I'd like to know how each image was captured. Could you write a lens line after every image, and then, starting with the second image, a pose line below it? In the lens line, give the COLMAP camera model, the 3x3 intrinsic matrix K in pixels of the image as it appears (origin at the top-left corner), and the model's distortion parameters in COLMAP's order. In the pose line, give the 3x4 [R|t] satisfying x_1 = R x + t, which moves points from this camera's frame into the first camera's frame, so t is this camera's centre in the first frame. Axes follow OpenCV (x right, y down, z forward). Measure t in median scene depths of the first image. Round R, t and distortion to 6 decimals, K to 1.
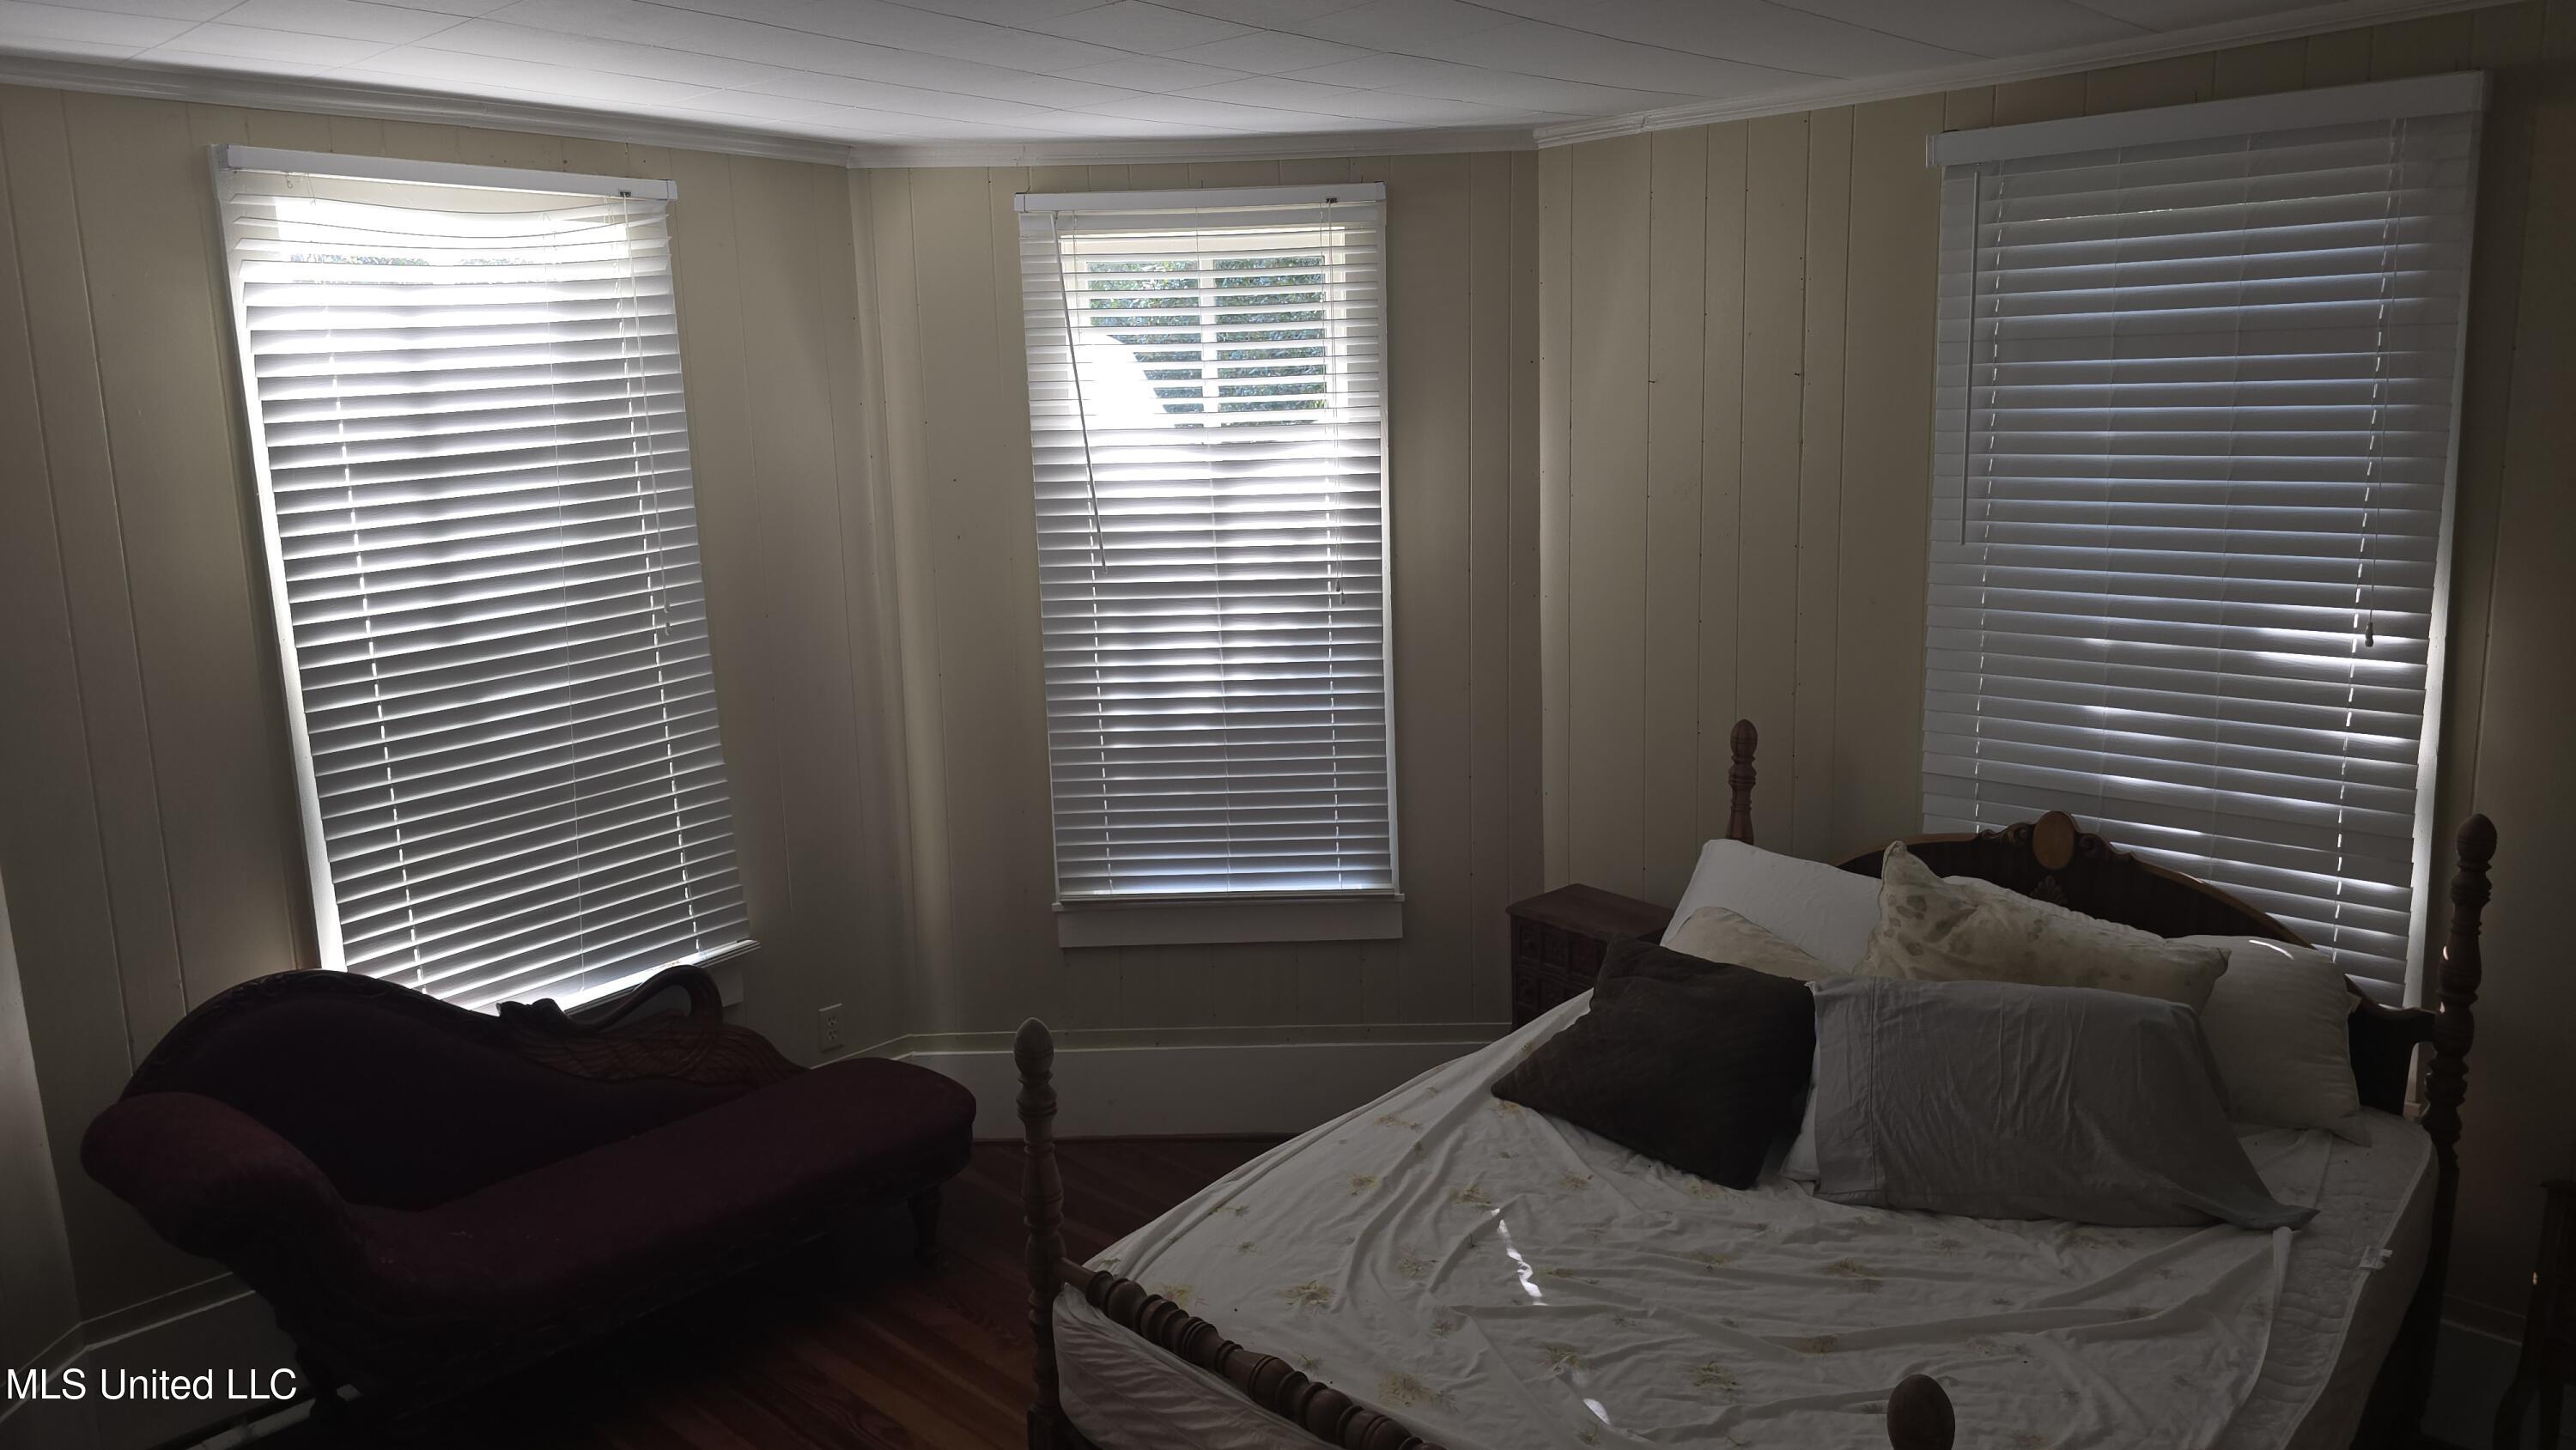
lens RADIAL K [[1728.3, 0, 1297.8], [0, 1728.3, 702.1], [0, 0, 1]] dist [0.081355, -0.080530]
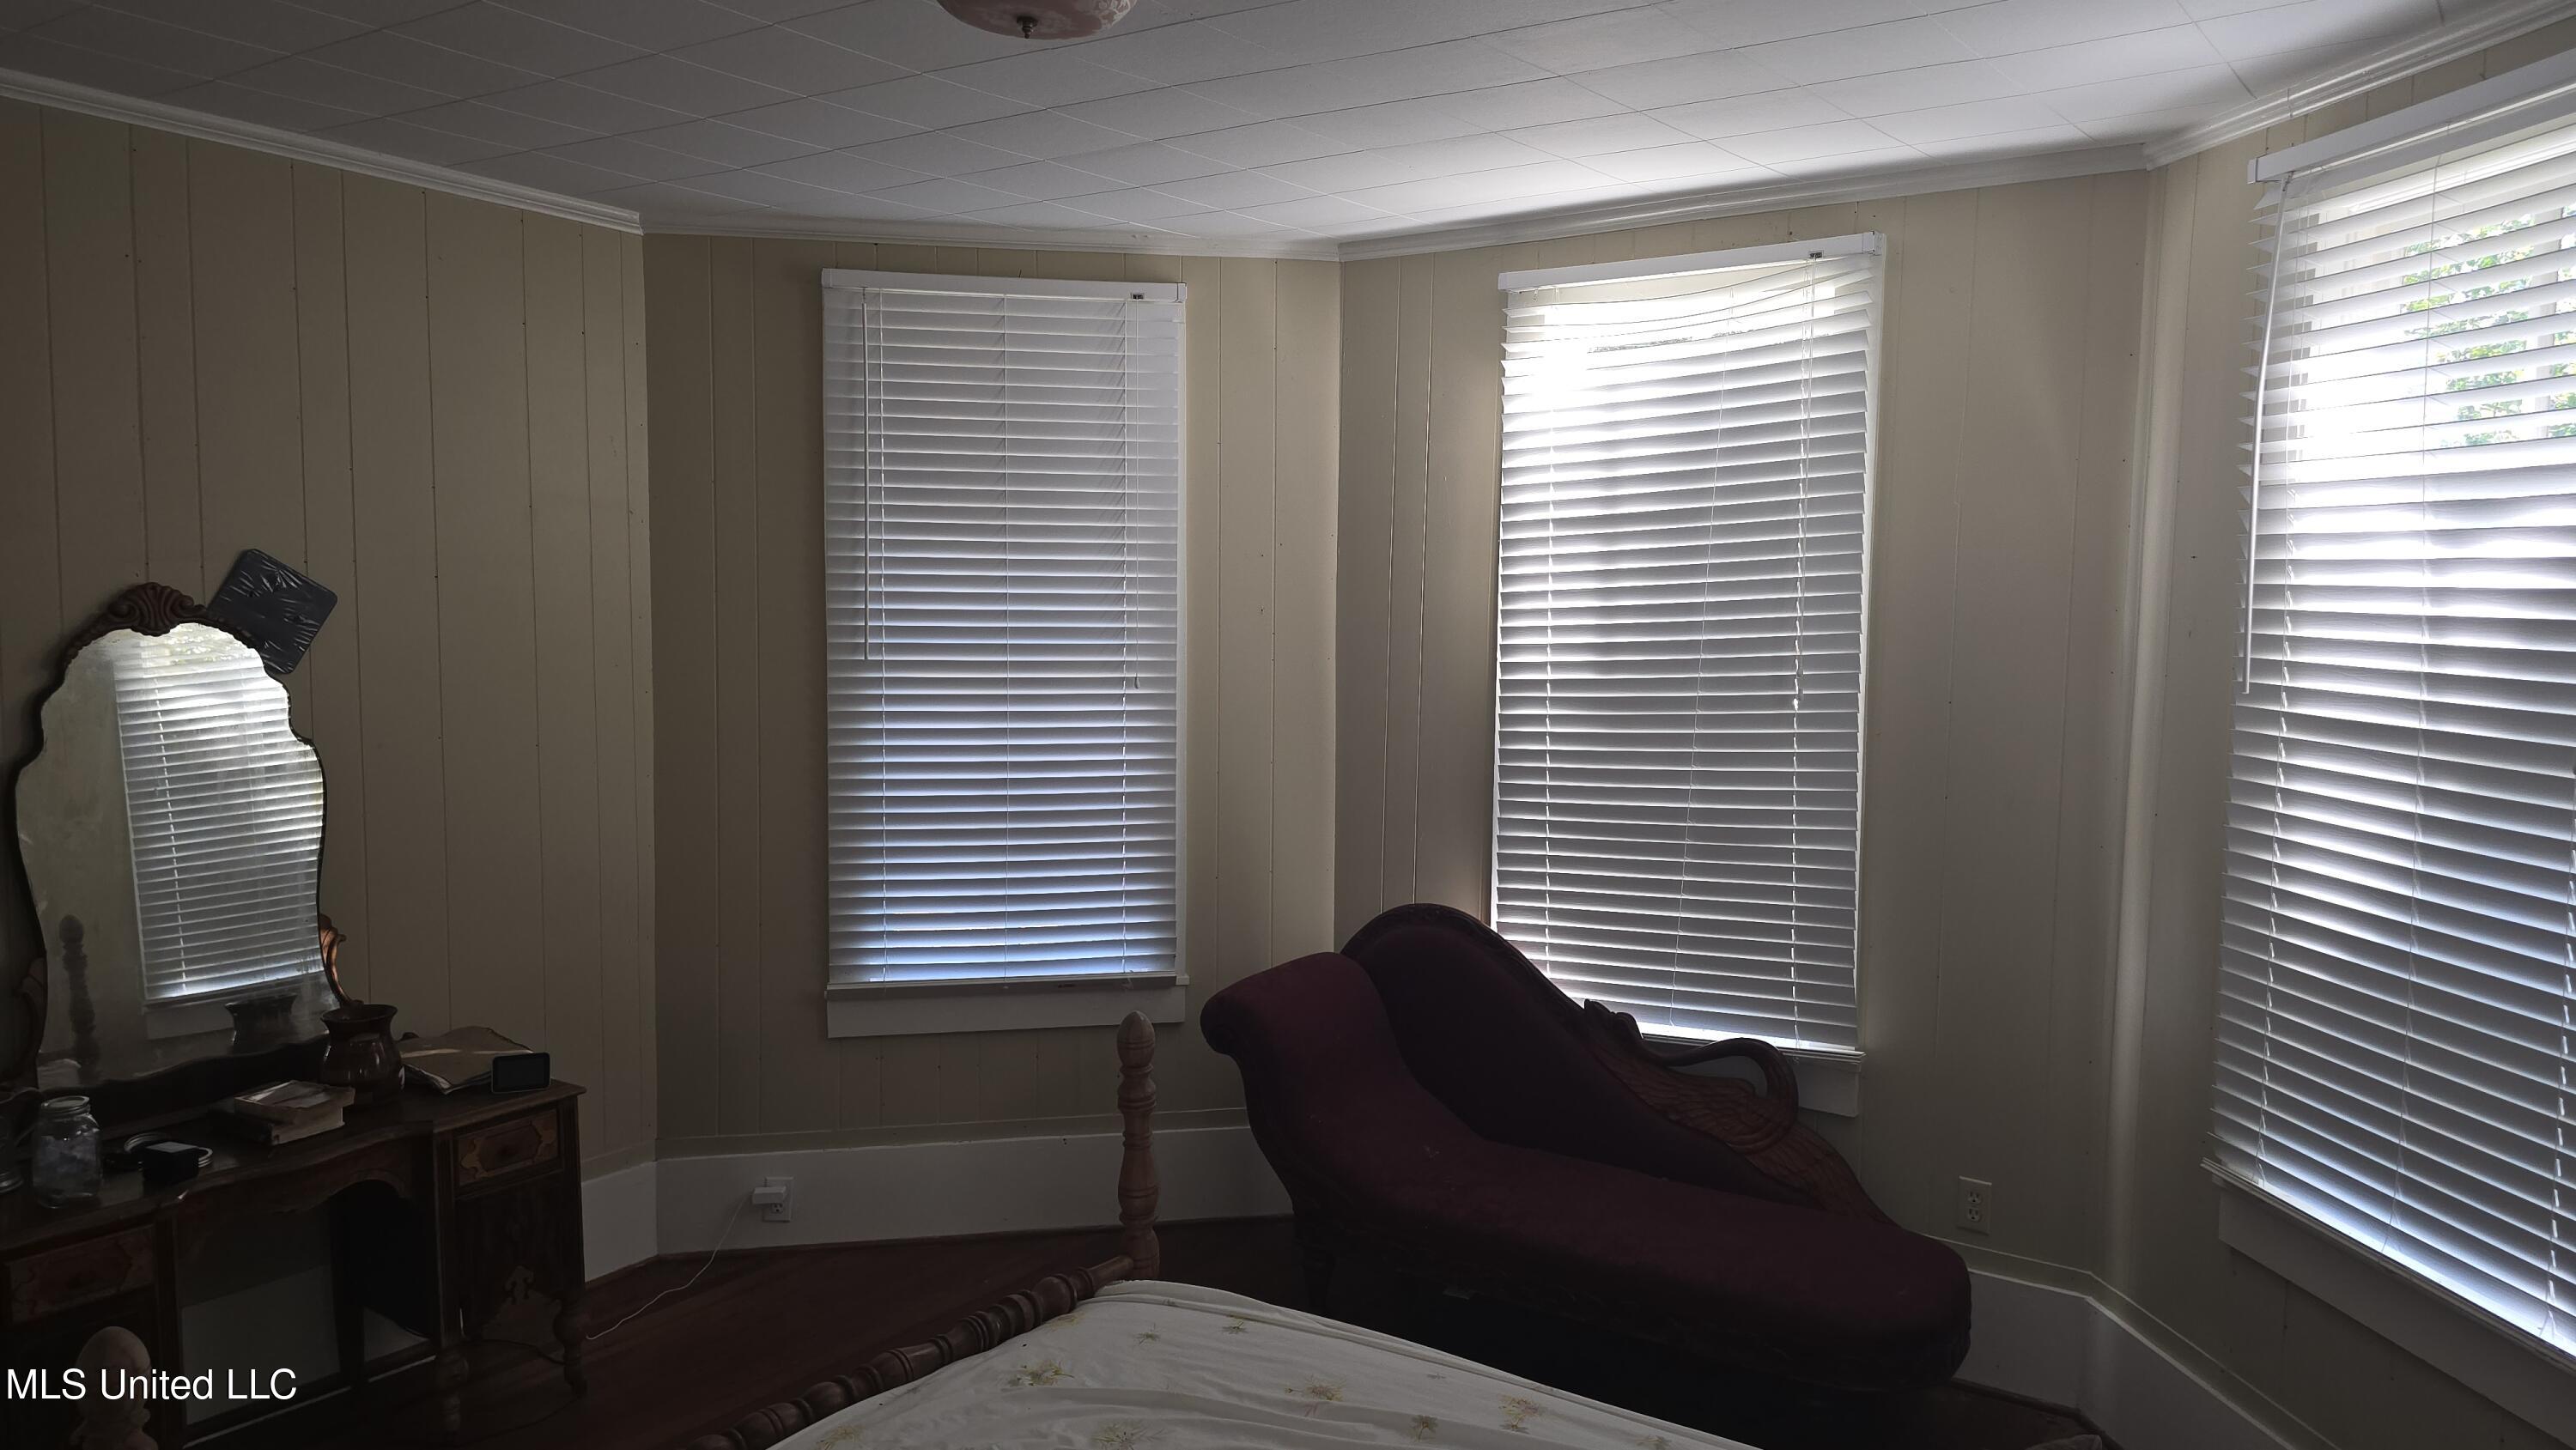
lens RADIAL K [[1728.3, 0, 1297.8], [0, 1728.3, 702.1], [0, 0, 1]] dist [0.081355, -0.080530]
pose [[0.120552, 0.100111, -0.987646, 0.612070], [-0.182597, 0.980163, 0.077064, -0.067376], [0.975769, 0.171051, 0.136441, 0.654027]]
